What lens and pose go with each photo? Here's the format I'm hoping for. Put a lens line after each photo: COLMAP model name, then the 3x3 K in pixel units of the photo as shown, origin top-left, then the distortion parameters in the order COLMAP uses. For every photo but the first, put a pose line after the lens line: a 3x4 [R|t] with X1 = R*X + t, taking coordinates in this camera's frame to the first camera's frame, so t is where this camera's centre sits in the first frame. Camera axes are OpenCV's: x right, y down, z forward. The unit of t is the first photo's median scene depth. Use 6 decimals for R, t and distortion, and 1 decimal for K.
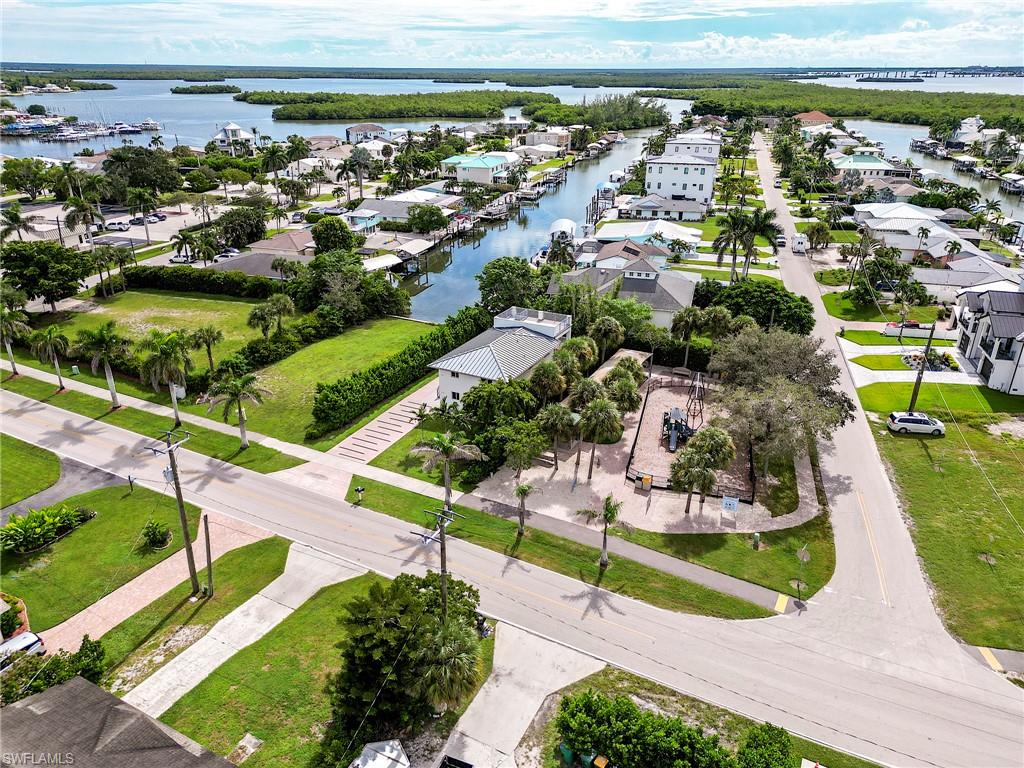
lens RADIAL K [[728.0, 0, 512.5], [0, 728.0, 386.9], [0, 0, 1]] dist [0.024367, -0.005978]
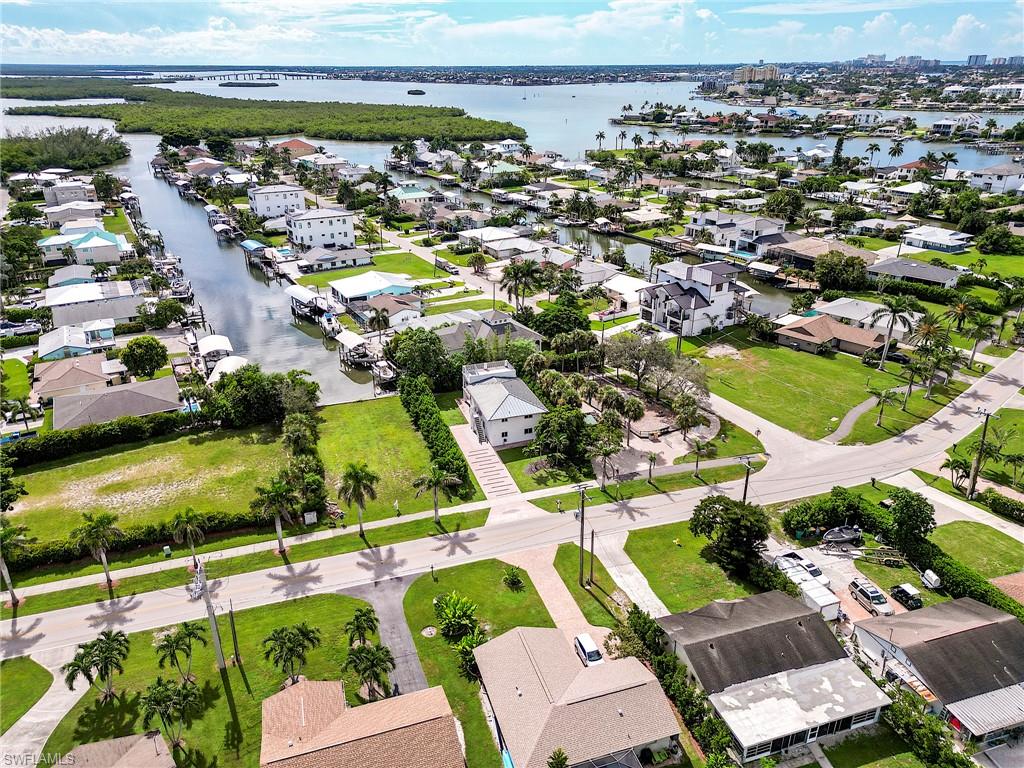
lens RADIAL K [[728.0, 0, 511.5], [0, 728.0, 382.1], [0, 0, 1]] dist [0.024367, -0.005978]
pose [[0.687743, -0.293701, 0.663890, -0.730668], [0.291190, 0.949320, 0.118323, -0.185778], [-0.664995, 0.111942, 0.738411, -0.060926]]
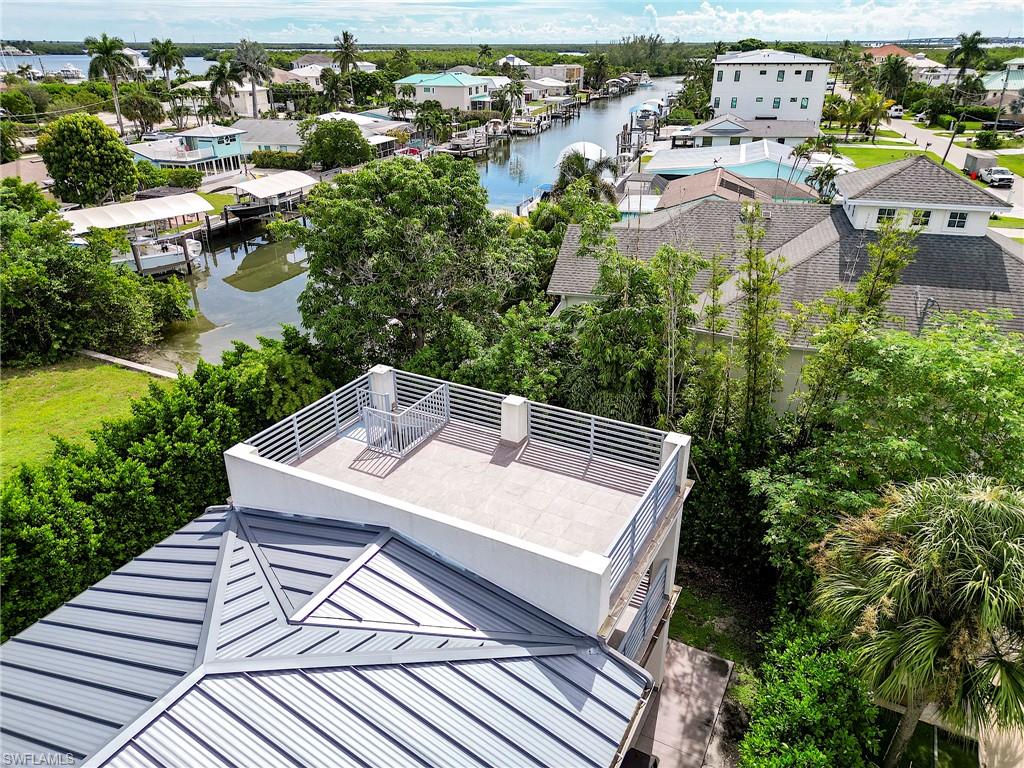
lens RADIAL K [[728.0, 0, 510.7], [0, 728.0, 383.3], [0, 0, 1]] dist [0.024367, -0.005978]
pose [[0.999950, -0.001061, -0.009910, 0.032332], [0.001265, 0.999788, 0.020530, -0.091565], [0.009887, -0.020541, 0.999740, 0.665102]]
